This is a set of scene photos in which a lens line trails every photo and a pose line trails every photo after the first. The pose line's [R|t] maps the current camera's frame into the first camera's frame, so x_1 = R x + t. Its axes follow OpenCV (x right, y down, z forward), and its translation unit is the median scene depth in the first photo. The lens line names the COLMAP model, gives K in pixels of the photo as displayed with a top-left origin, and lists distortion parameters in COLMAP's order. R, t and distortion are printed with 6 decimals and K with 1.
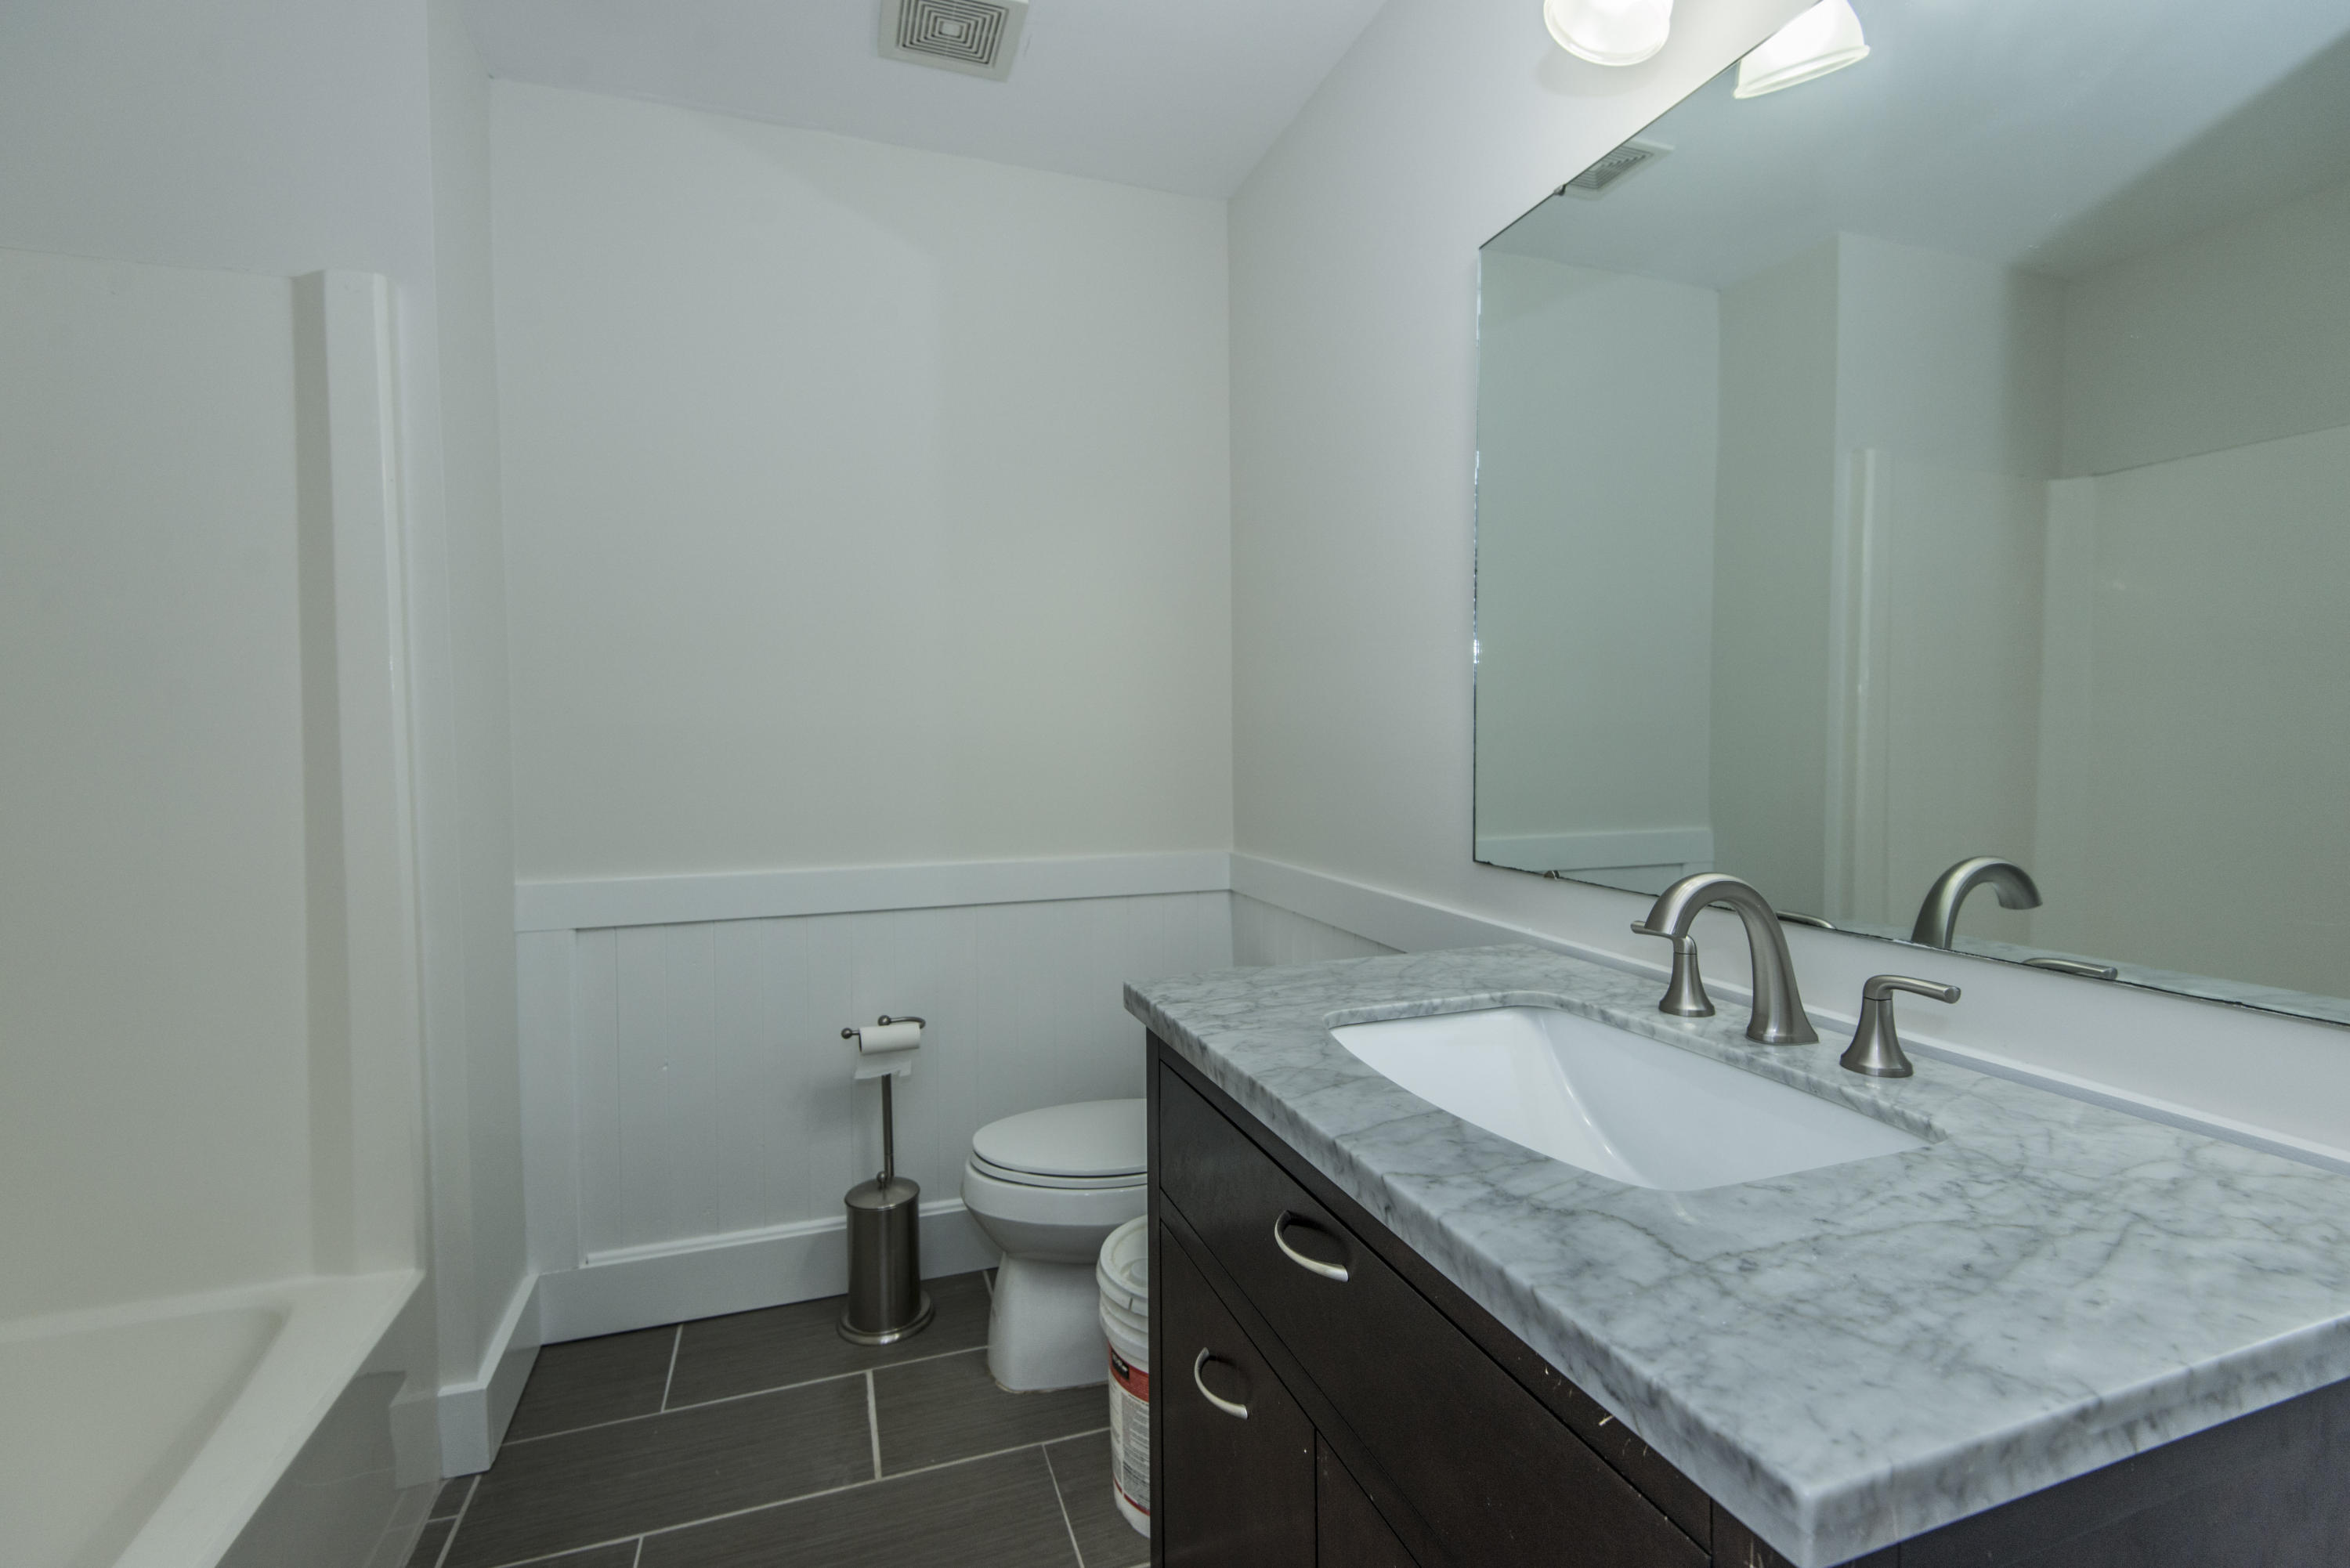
lens RADIAL K [[1060.5, 0, 1184.0], [0, 1060.5, 774.2], [0, 0, 1]] dist [0.034496, -0.021892]
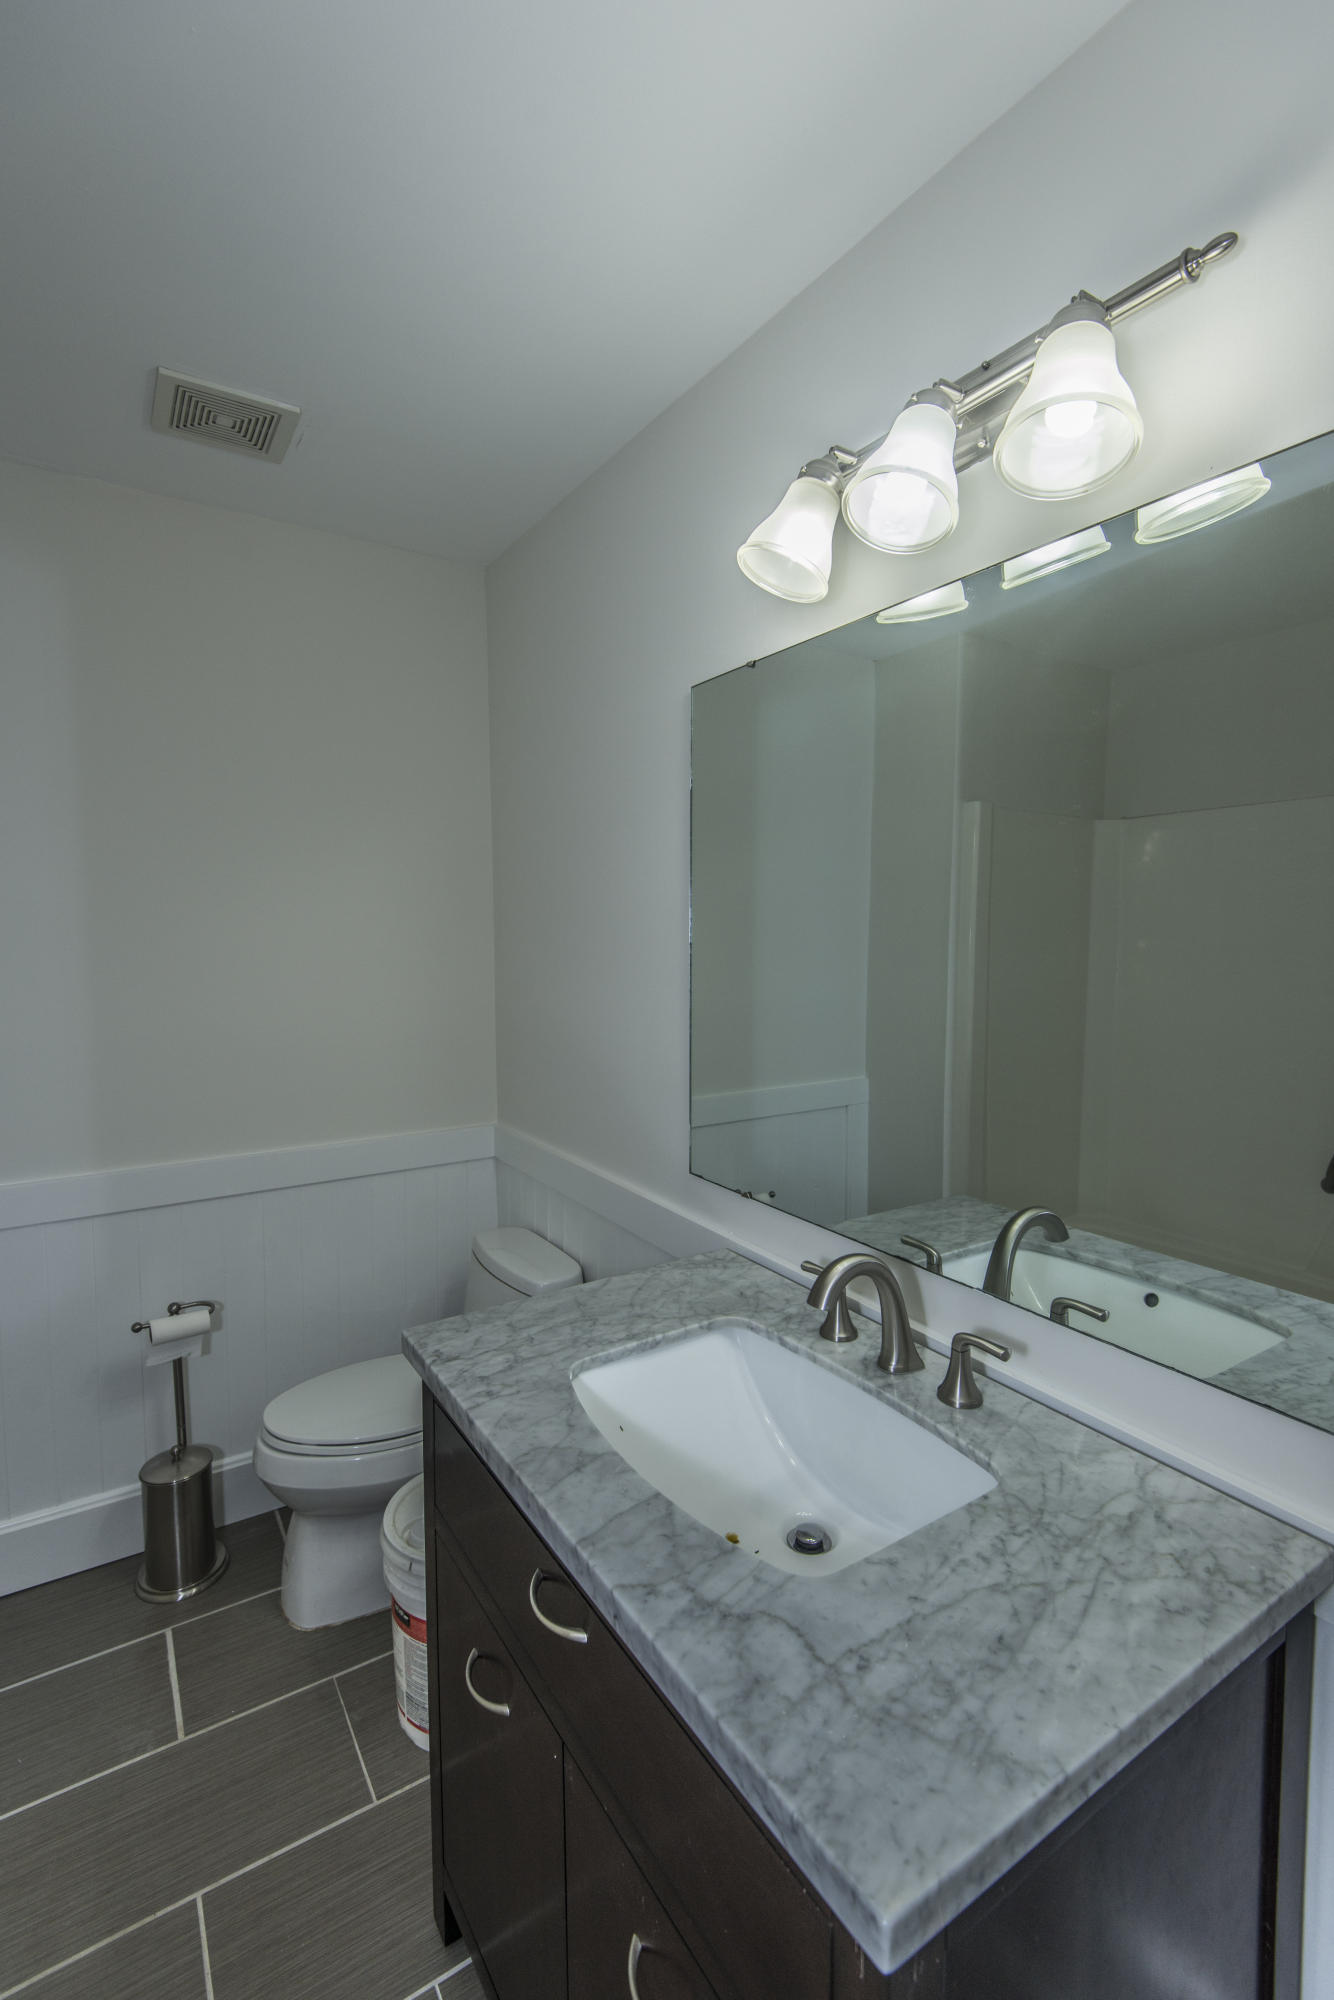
lens RADIAL K [[902.6, 0, 667.0], [0, 902.6, 1000.0], [0, 0, 1]] dist [0.034496, -0.021892]
pose [[0.973372, -0.012471, 0.228891, 0.004957], [0.003676, 0.999240, 0.038810, -0.275667], [-0.229201, -0.036935, 0.972678, -0.048061]]
